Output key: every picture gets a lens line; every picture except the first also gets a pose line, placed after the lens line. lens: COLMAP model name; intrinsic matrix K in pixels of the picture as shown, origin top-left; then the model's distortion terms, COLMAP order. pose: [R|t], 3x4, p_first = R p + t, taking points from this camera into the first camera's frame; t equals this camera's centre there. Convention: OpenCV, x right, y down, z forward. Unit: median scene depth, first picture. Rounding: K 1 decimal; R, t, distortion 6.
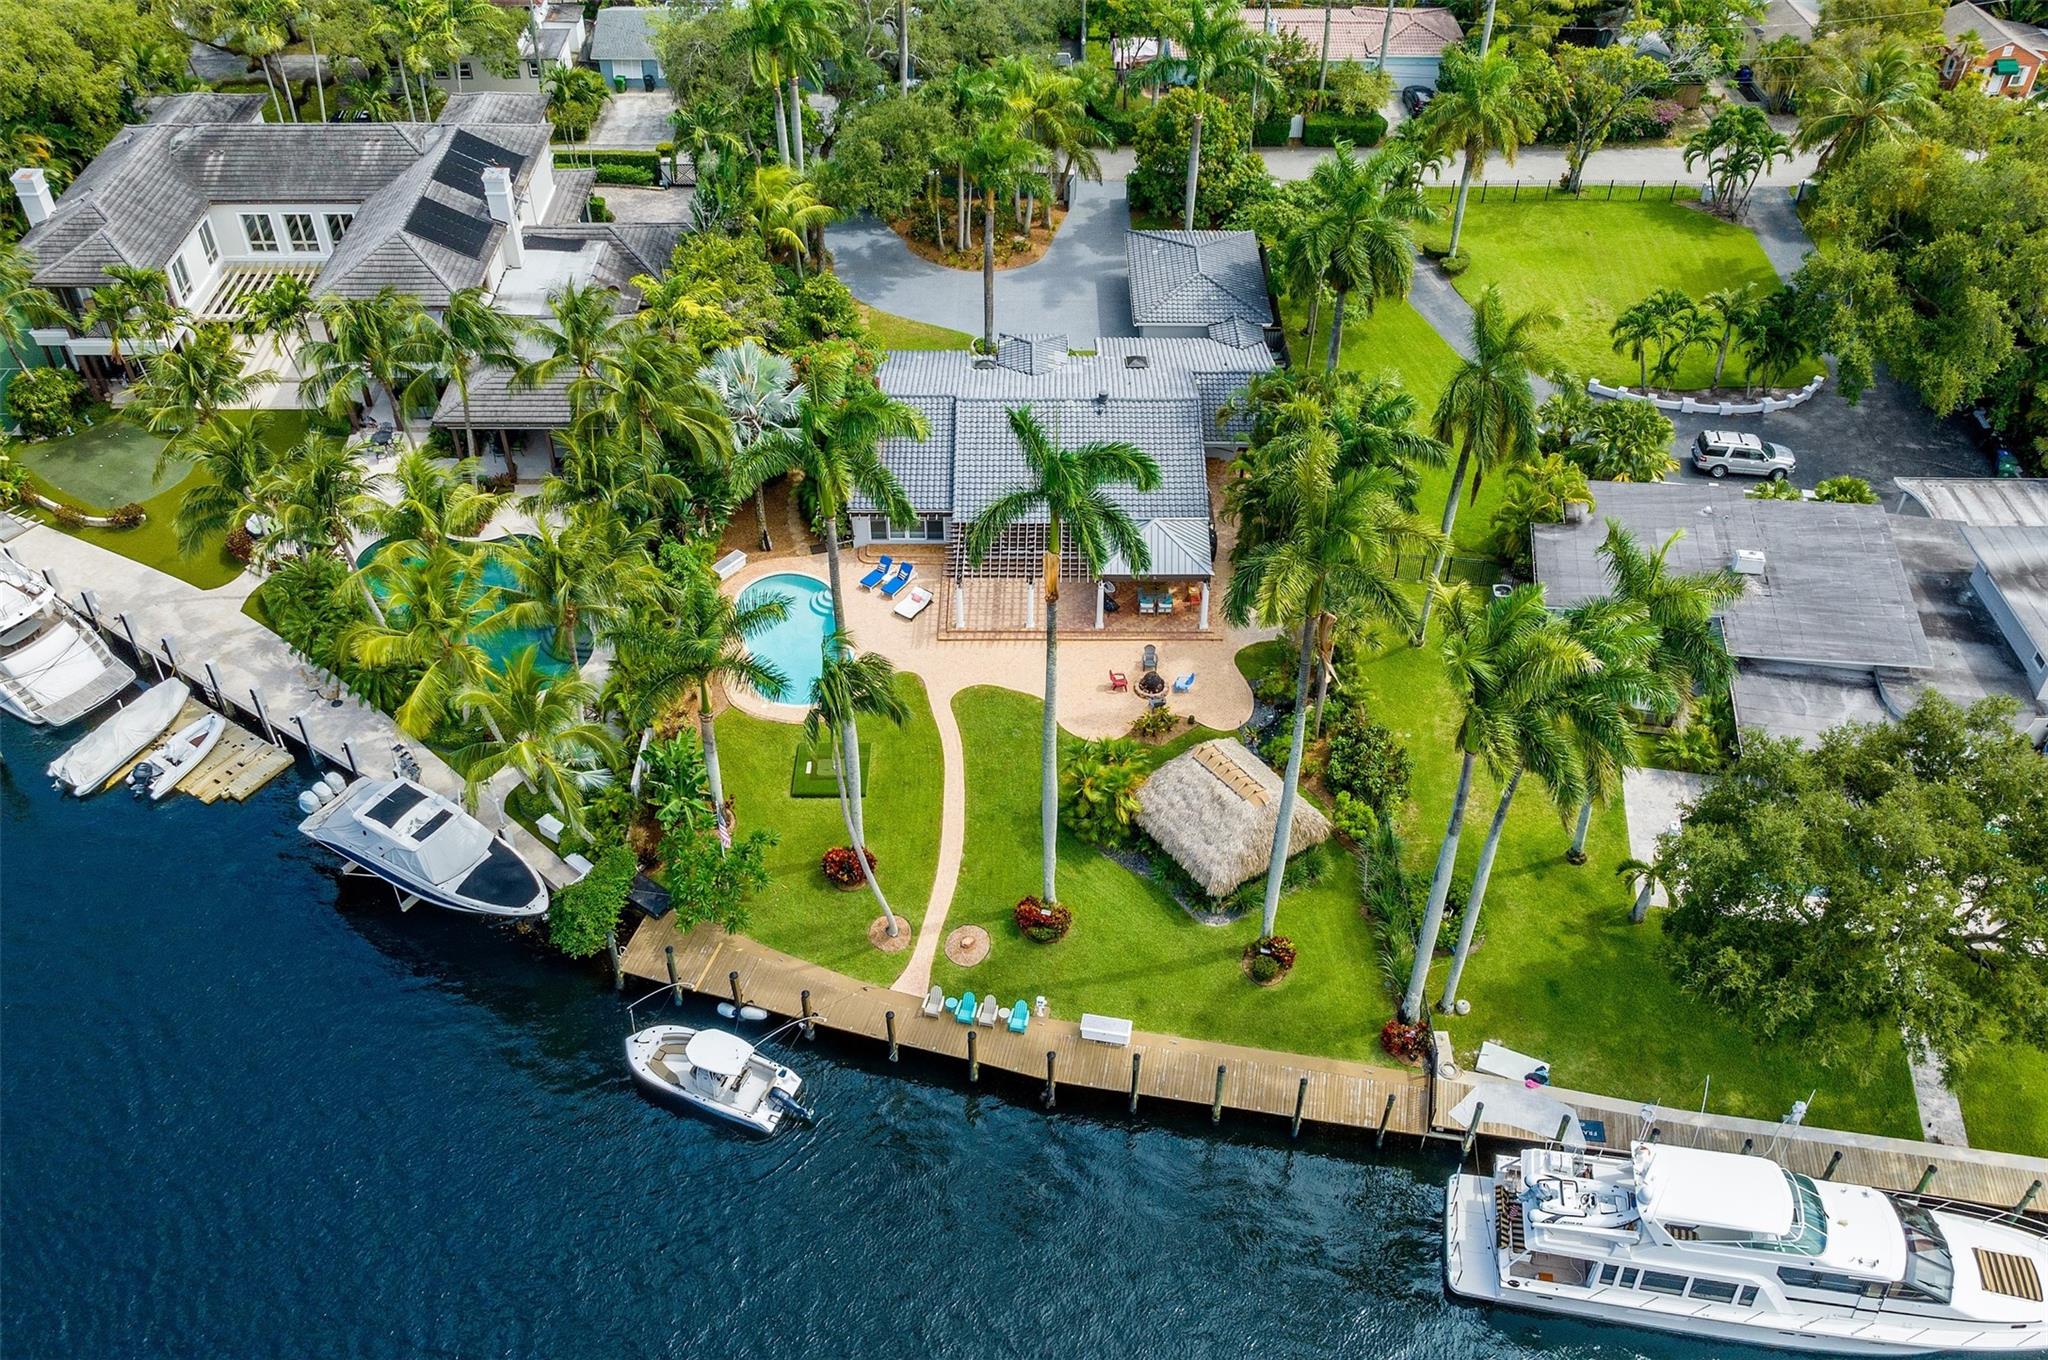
lens RADIAL K [[1769.8, 0, 1024.0], [0, 1769.8, 680.0], [0, 0, 1]] dist [-0.002785, -0.002554]
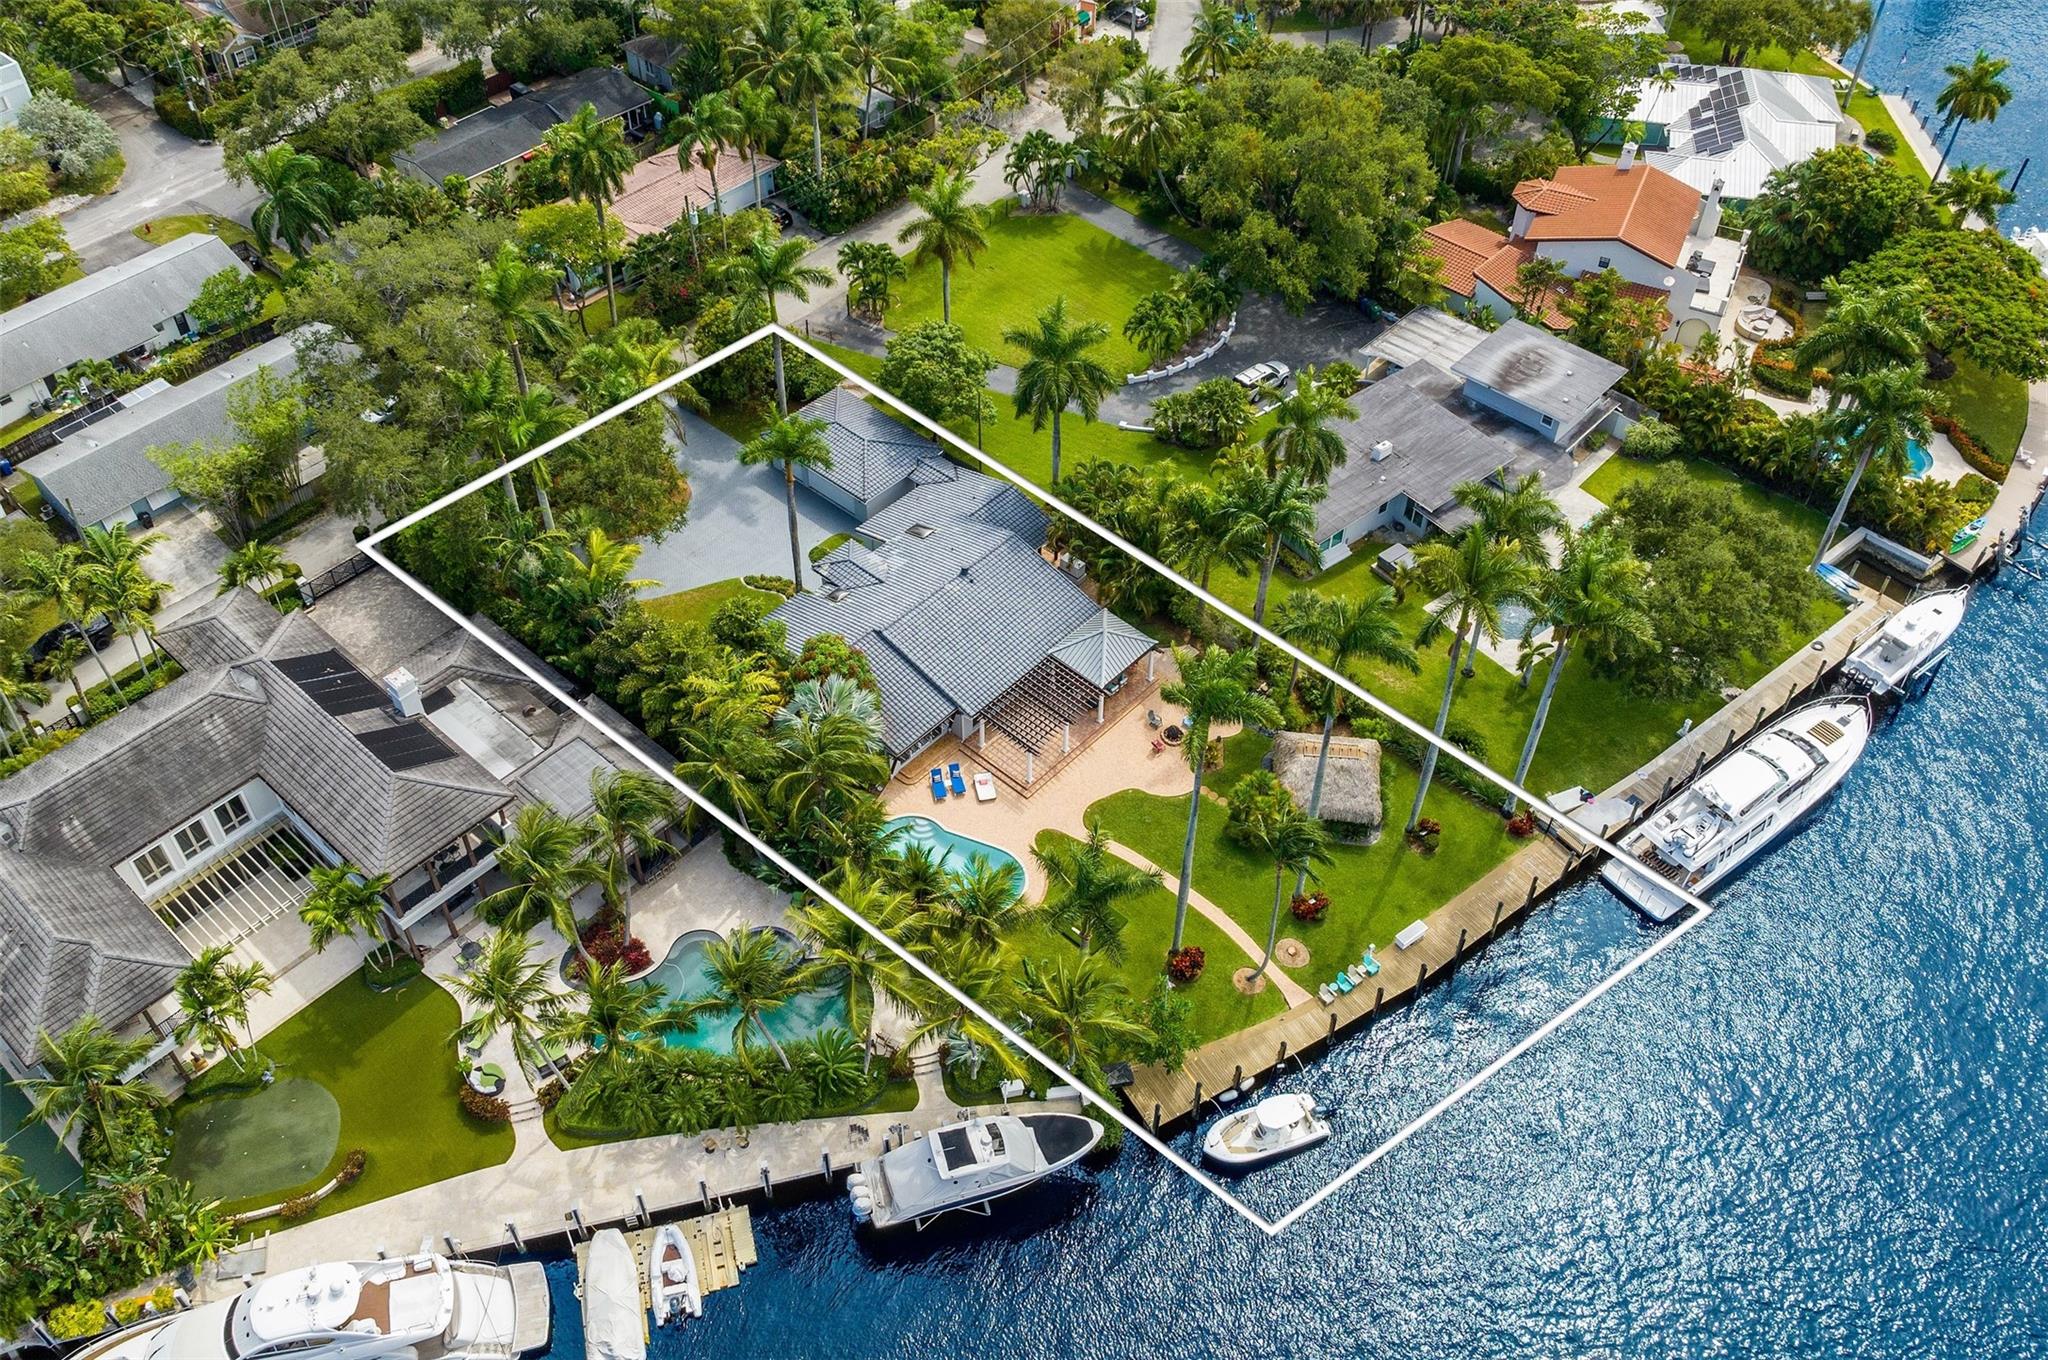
lens RADIAL K [[1769.8, 0, 1024.0], [0, 1769.8, 680.0], [0, 0, 1]] dist [-0.002785, -0.002554]
pose [[0.674122, -0.532622, 0.511735, -0.775883], [0.493635, 0.840254, 0.224272, -0.451330], [-0.549440, 0.101424, 0.829355, -0.069210]]
